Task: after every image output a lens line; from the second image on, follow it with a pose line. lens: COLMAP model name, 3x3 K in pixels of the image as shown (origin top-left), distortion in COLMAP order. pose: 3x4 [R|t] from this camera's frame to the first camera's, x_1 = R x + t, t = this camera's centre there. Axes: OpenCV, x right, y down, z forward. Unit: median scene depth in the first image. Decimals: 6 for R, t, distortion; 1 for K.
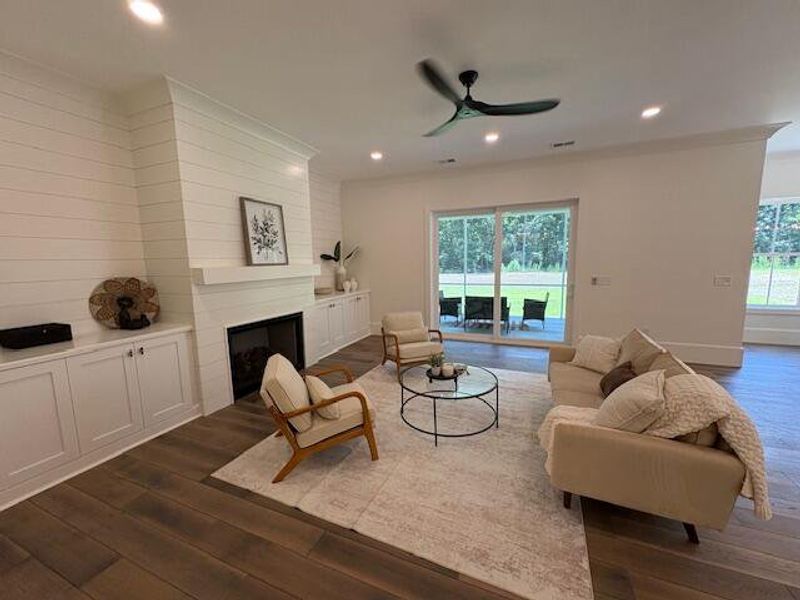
lens RADIAL K [[319.5, 0, 400.9], [0, 319.5, 300.5], [0, 0, 1]] dist [0.000793, 0.000259]
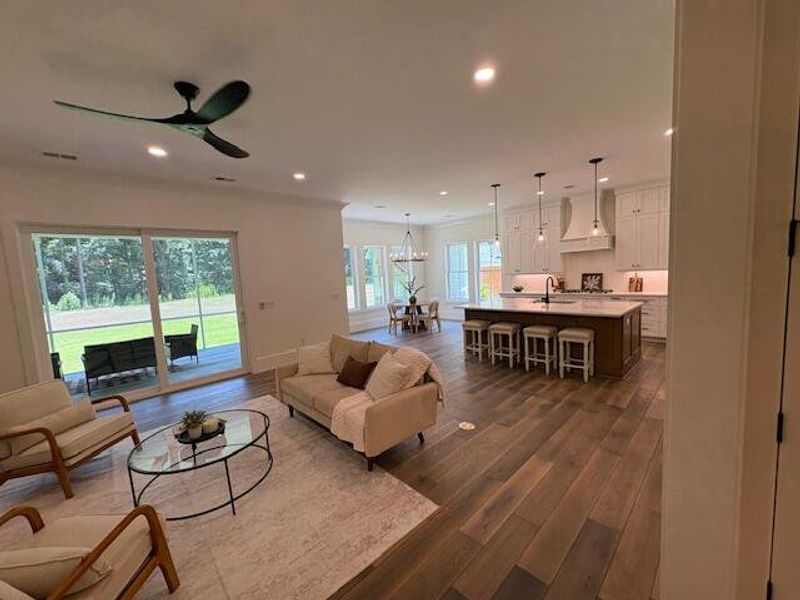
lens RADIAL K [[319.5, 0, 400.9], [0, 319.5, 300.5], [0, 0, 1]] dist [0.000793, 0.000259]
pose [[0.390700, -0.083353, 0.916737, -0.281640], [0.162957, 0.986426, 0.020239, -0.026044], [-0.905979, 0.141481, 0.398979, 0.125977]]
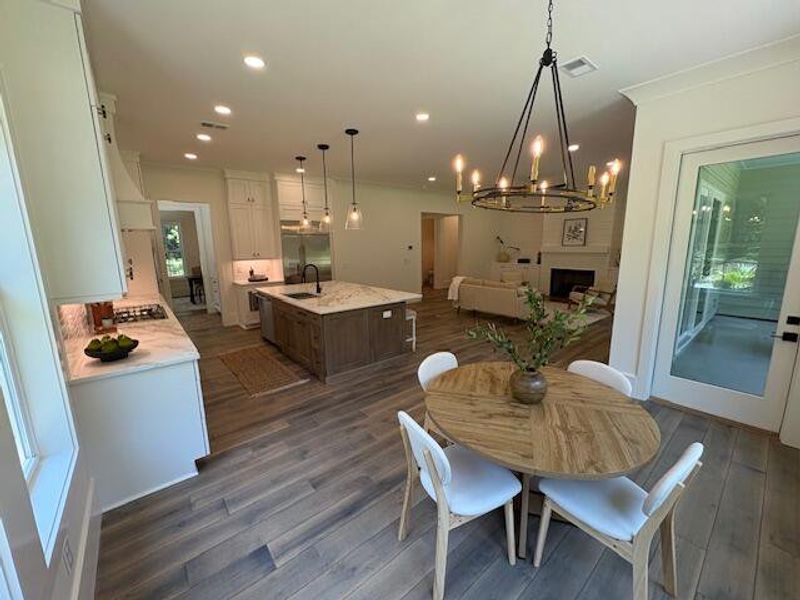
lens RADIAL K [[319.5, 0, 400.9], [0, 319.5, 300.5], [0, 0, 1]] dist [0.000793, 0.000259]
pose [[-0.458794, 0.186719, -0.868702, 2.156017], [-0.089319, 0.963027, 0.254166, -0.195640], [0.884042, 0.194202, -0.425154, 0.906411]]
